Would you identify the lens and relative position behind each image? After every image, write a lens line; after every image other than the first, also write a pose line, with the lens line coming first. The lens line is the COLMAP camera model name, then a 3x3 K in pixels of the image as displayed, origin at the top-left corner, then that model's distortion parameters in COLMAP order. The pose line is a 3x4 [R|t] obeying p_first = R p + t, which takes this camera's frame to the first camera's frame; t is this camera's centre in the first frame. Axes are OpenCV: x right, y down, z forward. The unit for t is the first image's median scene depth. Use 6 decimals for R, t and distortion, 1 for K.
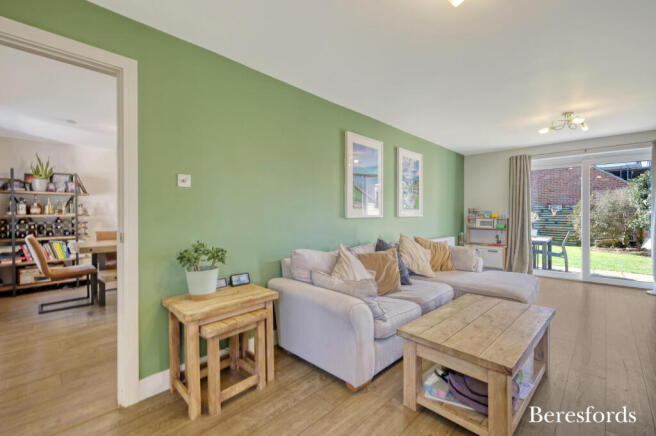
lens RADIAL K [[284.1, 0, 316.1], [0, 284.1, 216.6], [0, 0, 1]] dist [0.007211, -0.002323]
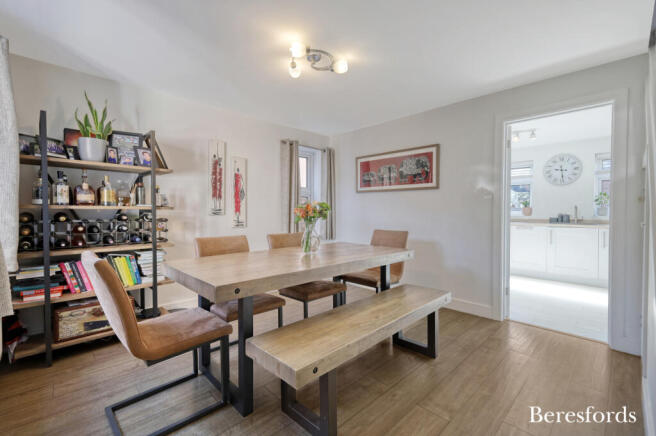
lens RADIAL K [[284.1, 0, 316.4], [0, 284.1, 217.5], [0, 0, 1]] dist [0.007211, -0.002323]
pose [[0.999230, 0.006229, -0.038742, -0.526310], [-0.005731, 0.999900, 0.012960, 0.006558], [0.038818, -0.012728, 0.999165, 0.480242]]
